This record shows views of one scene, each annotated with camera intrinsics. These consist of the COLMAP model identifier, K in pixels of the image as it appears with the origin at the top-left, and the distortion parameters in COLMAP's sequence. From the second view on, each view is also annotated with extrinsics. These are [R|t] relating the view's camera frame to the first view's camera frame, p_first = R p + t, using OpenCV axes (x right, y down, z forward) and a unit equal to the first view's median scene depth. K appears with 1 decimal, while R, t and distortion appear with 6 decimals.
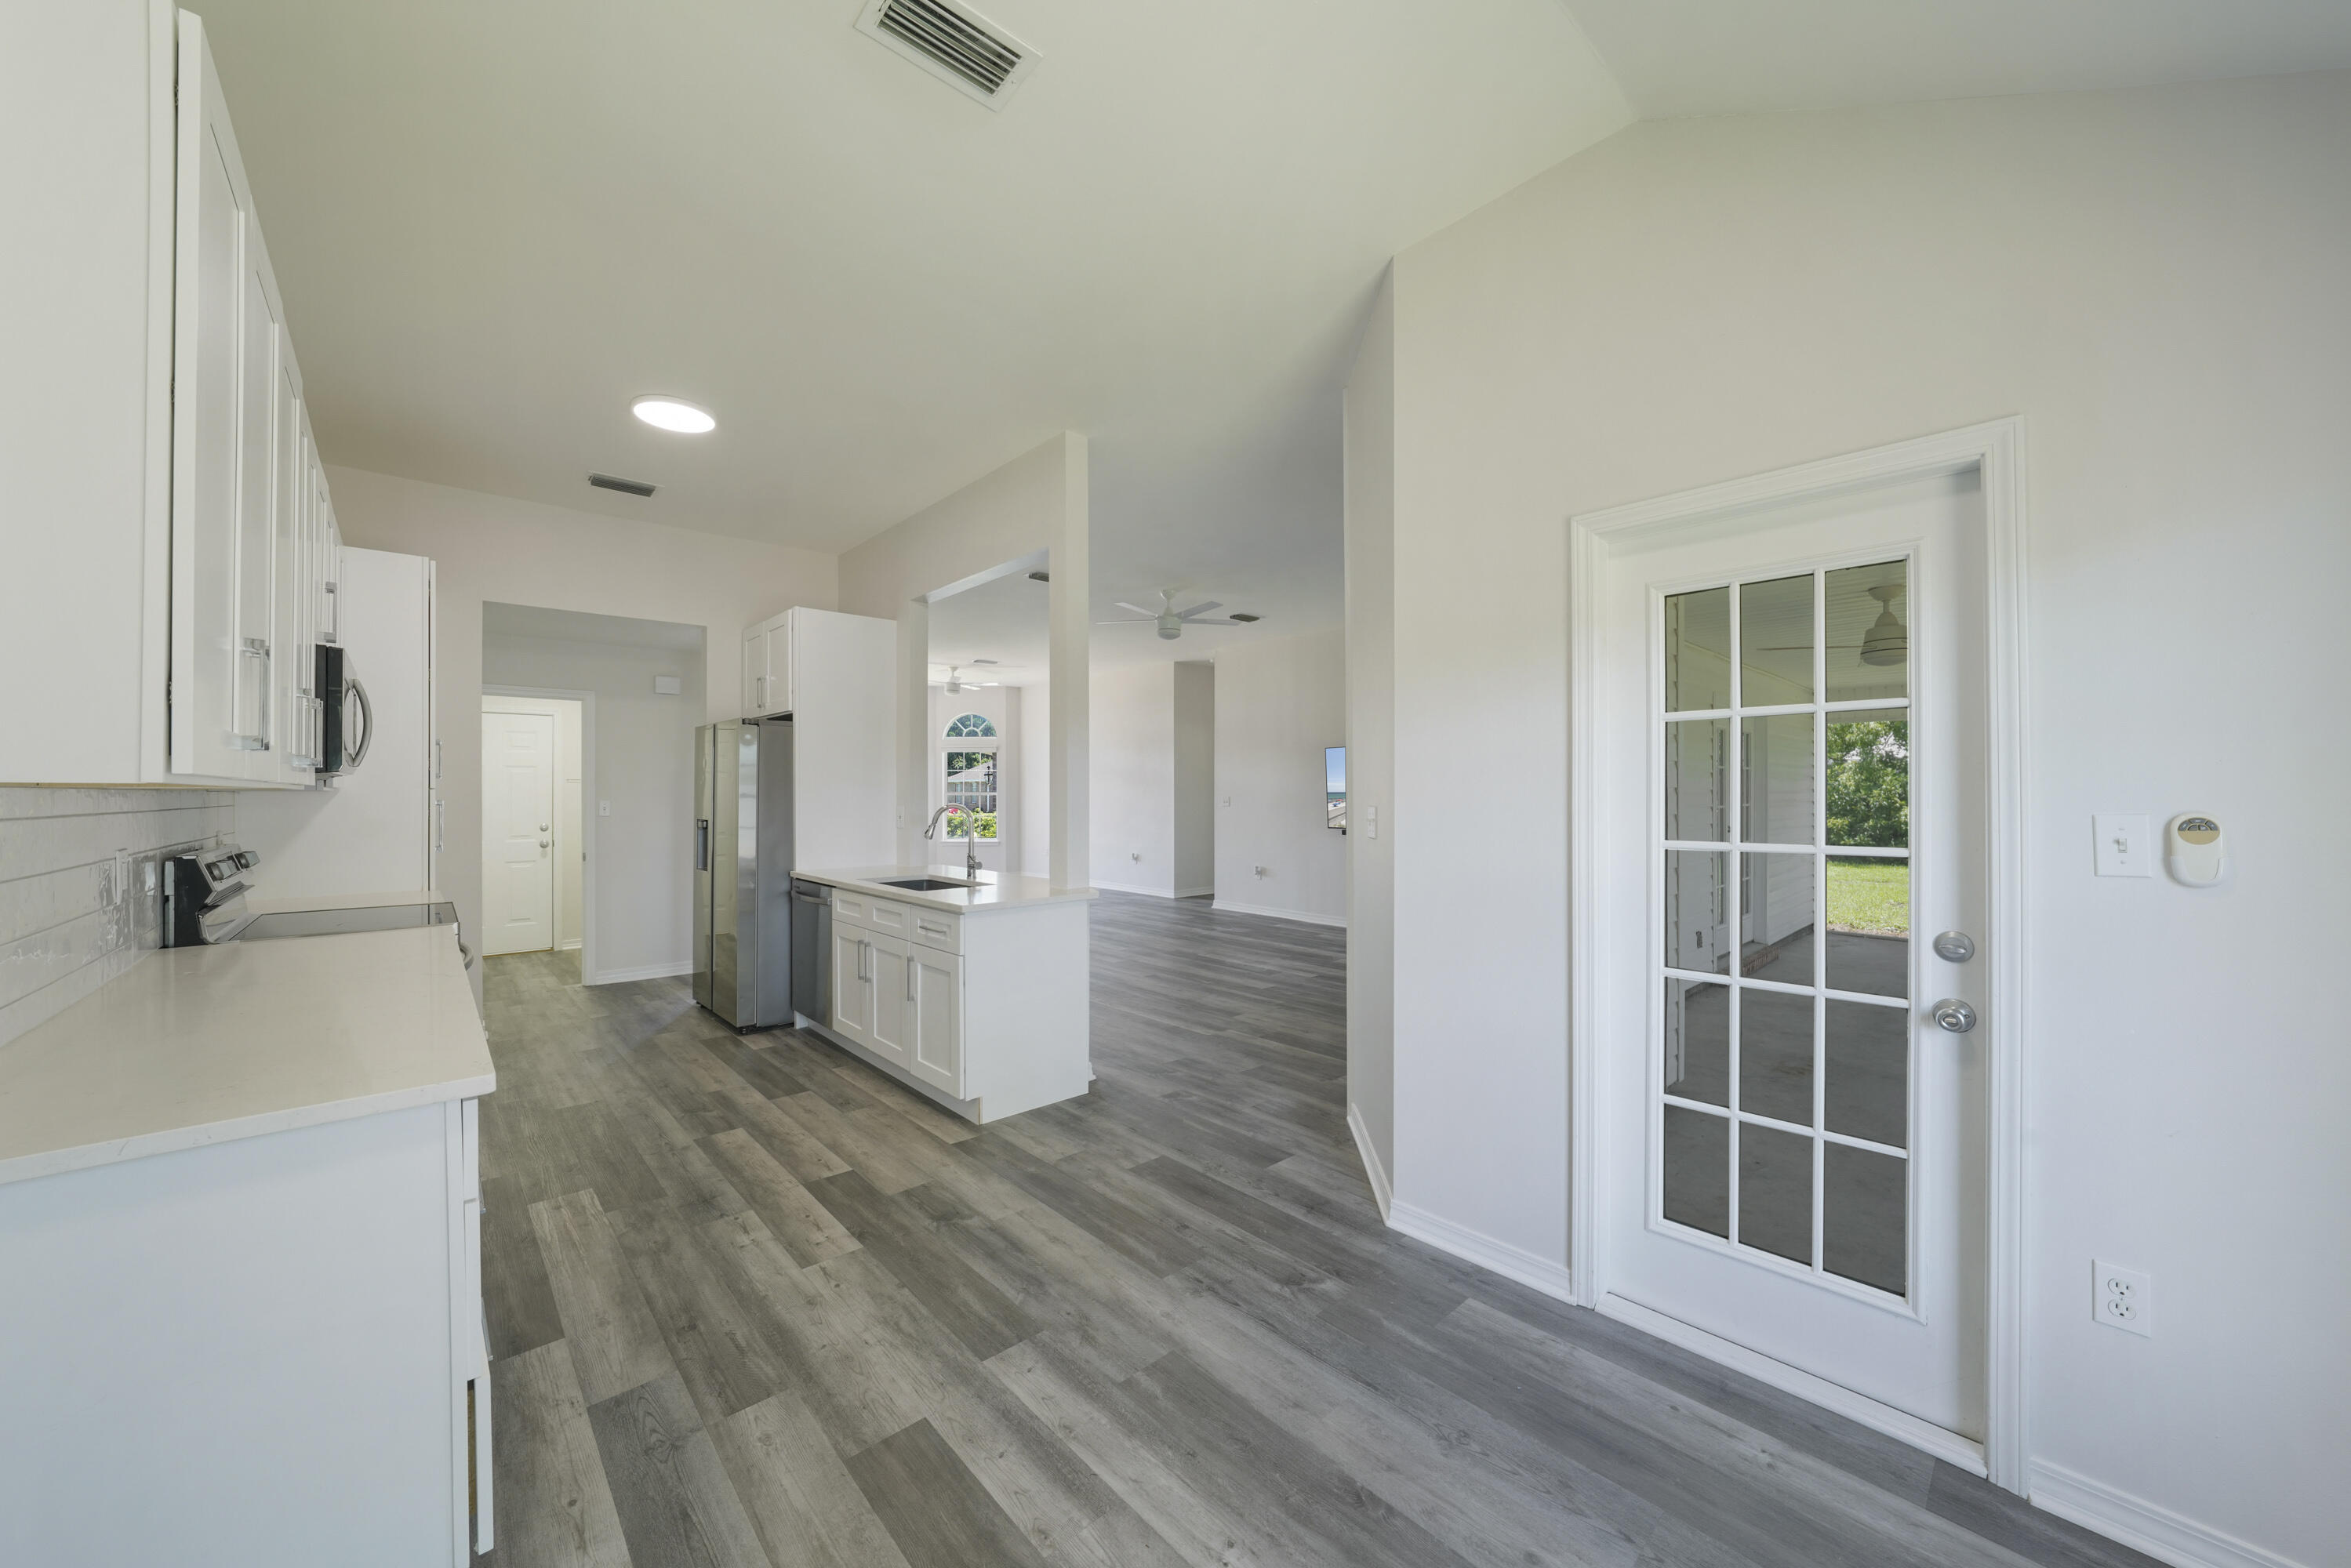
lens RADIAL K [[836.1, 0, 1172.5], [0, 836.1, 789.9], [0, 0, 1]] dist [-0.026596, 0.006669]
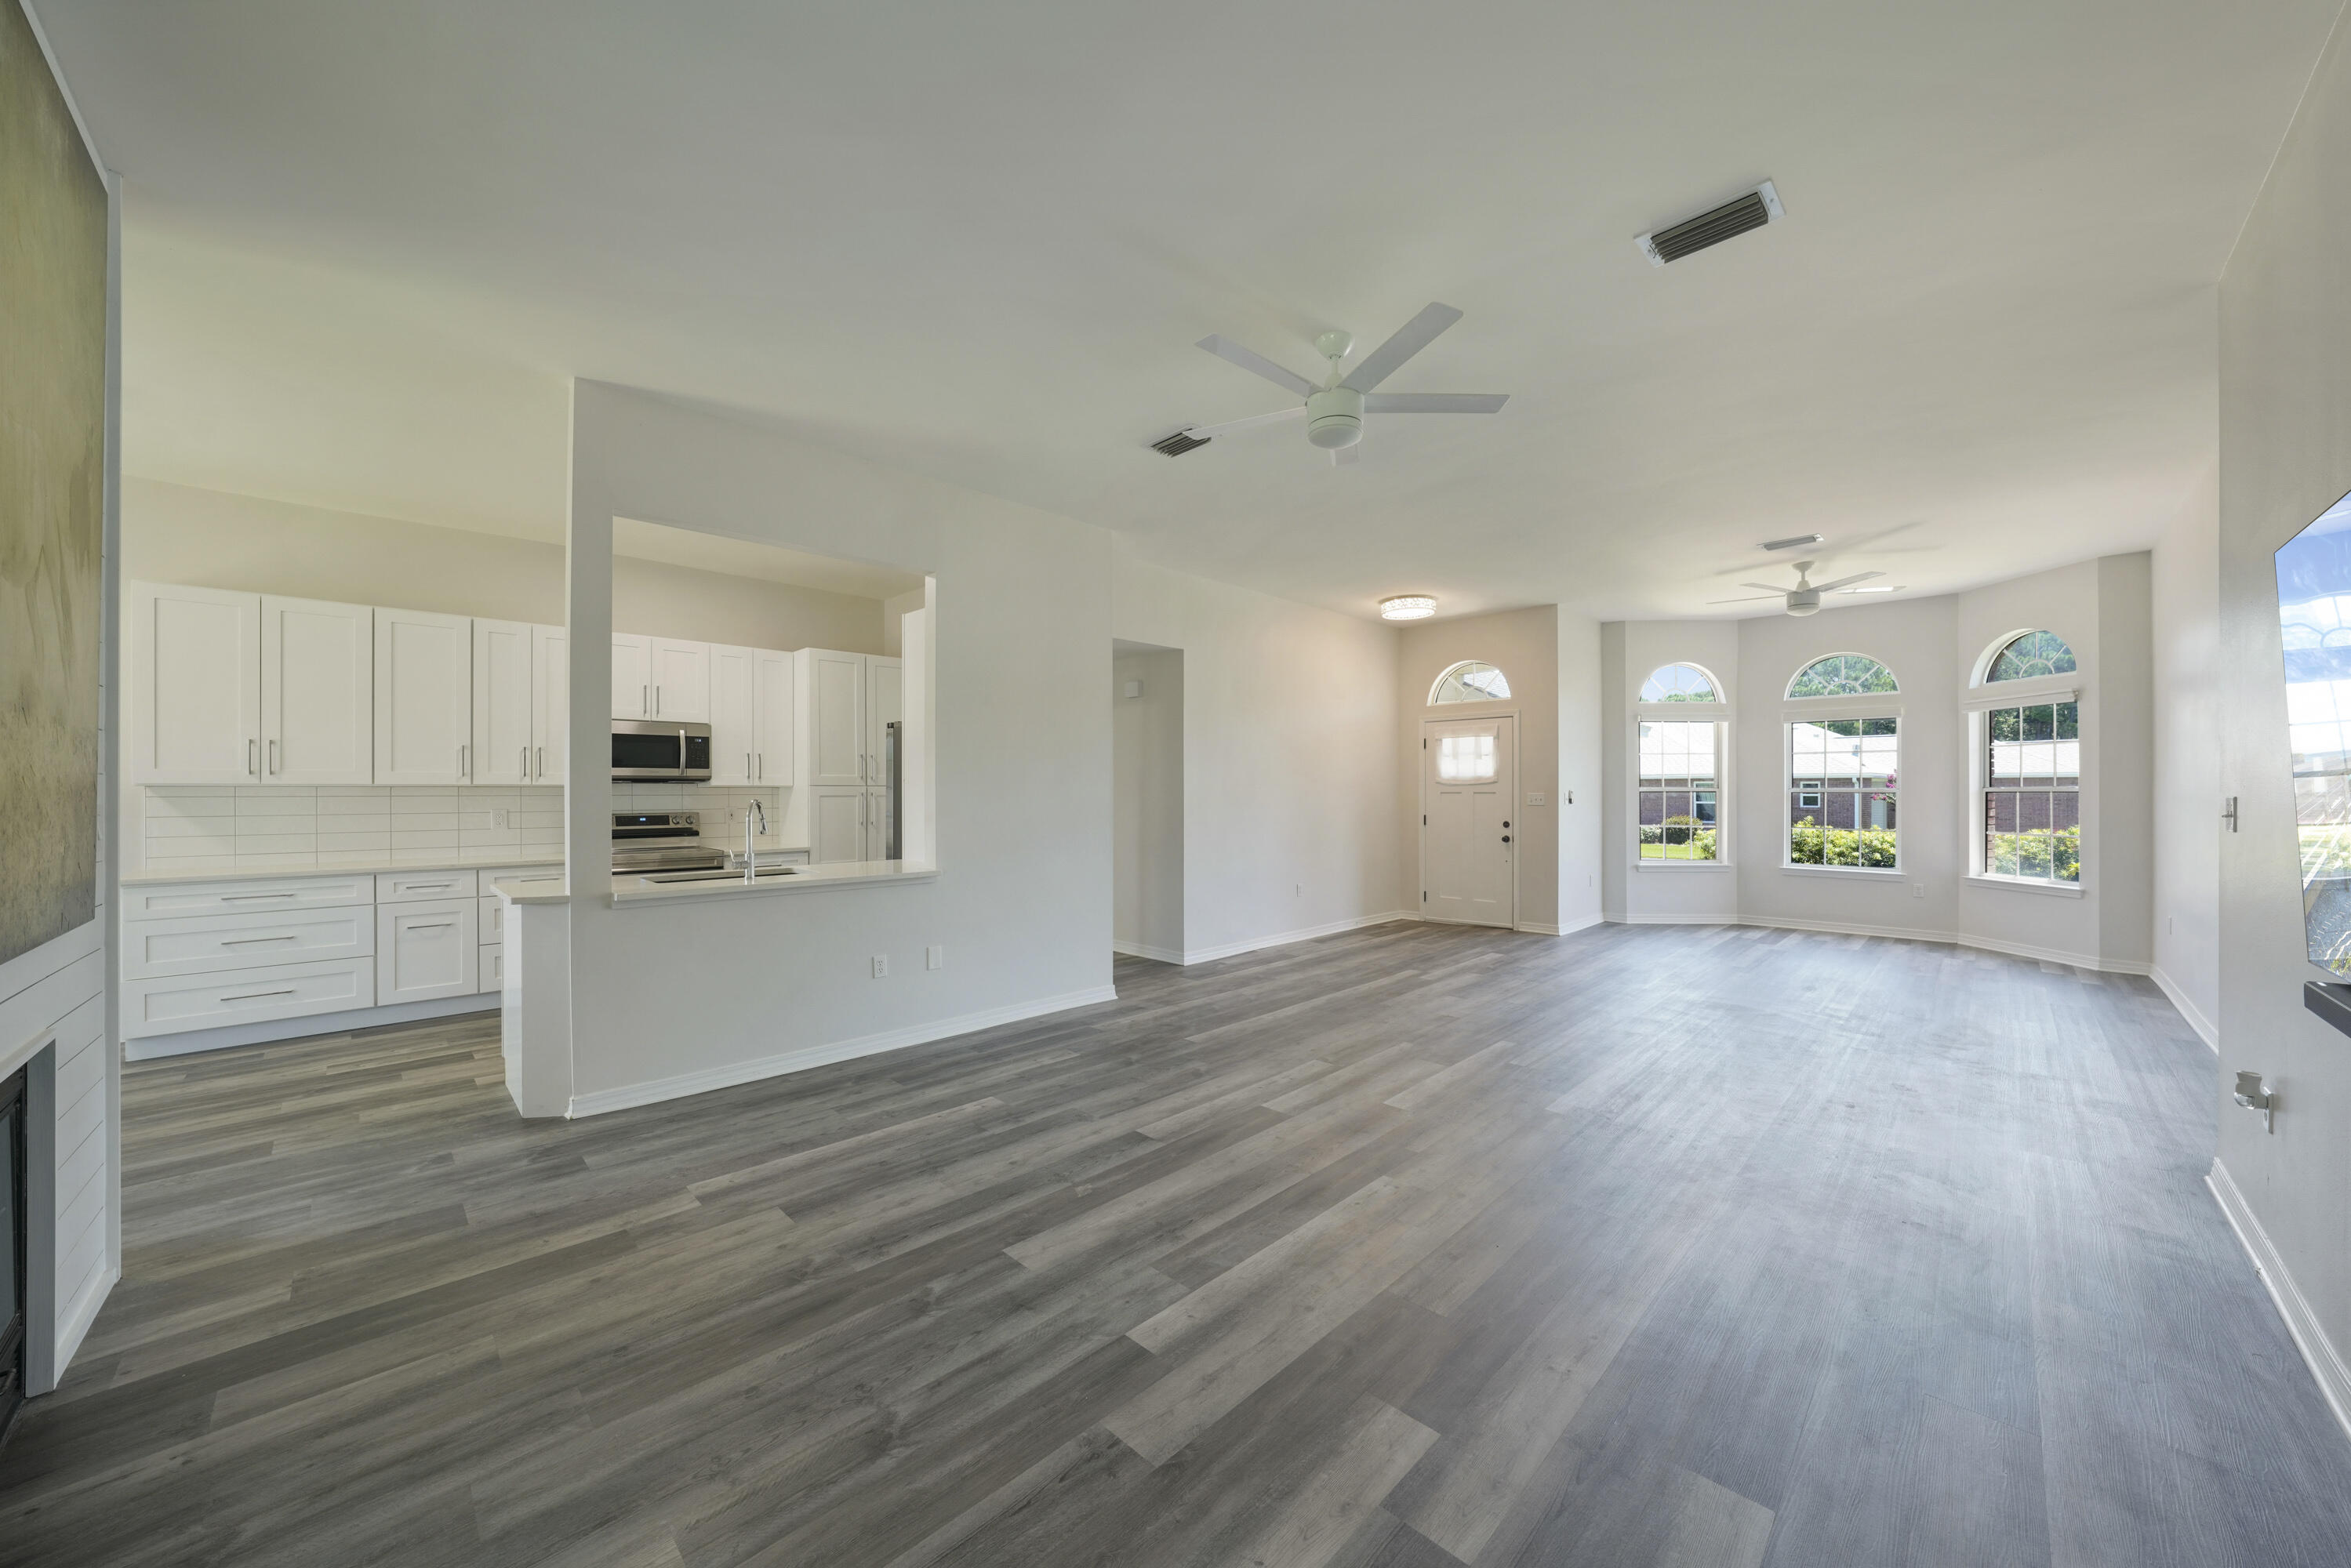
lens RADIAL K [[836.1, 0, 1172.5], [0, 836.1, 789.9], [0, 0, 1]] dist [-0.026596, 0.006669]
pose [[0.043601, -0.000863, -0.999049, 0.678197], [0.004008, 0.999992, -0.000689, 0.009989], [0.999041, -0.003974, 0.043604, 1.375980]]
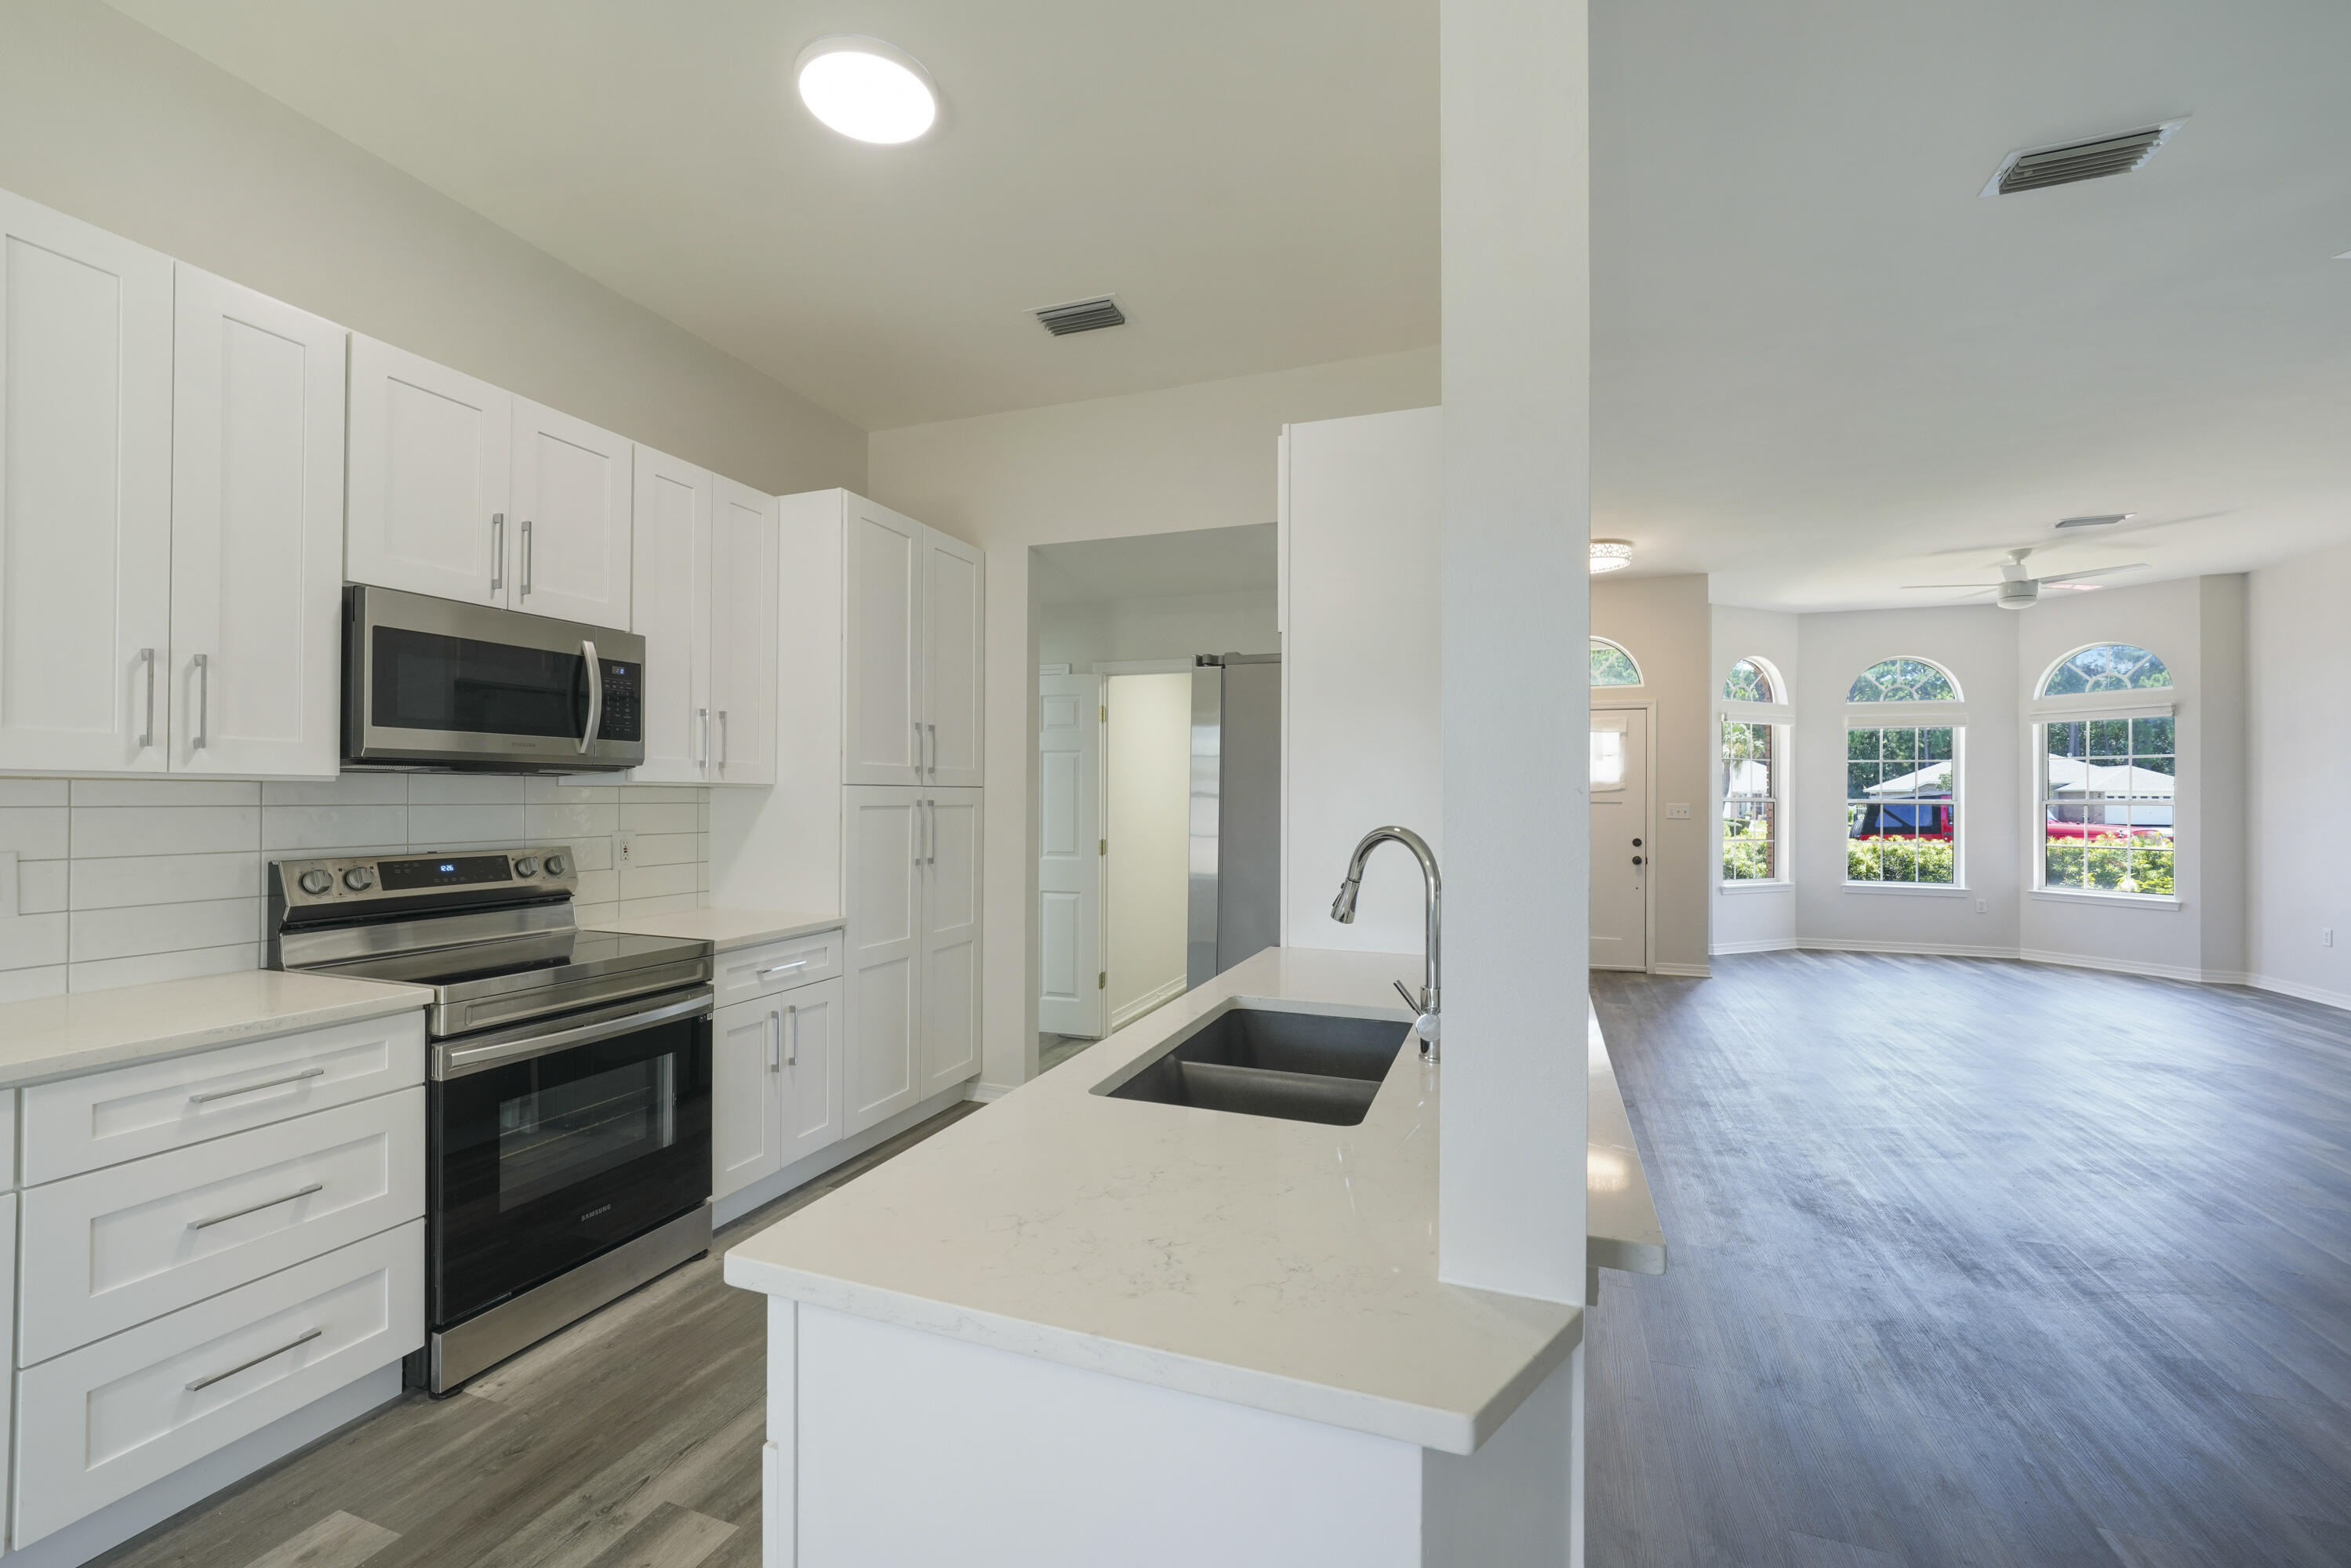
lens RADIAL K [[960.2, 0, 1178.4], [0, 960.2, 788.7], [0, 0, 1]] dist [-0.015148, 0.005246]
pose [[0.458584, -0.003107, -0.888646, 0.039549], [-0.004076, 0.999976, -0.005599, 0.005144], [0.888642, 0.006190, 0.458560, 0.715942]]
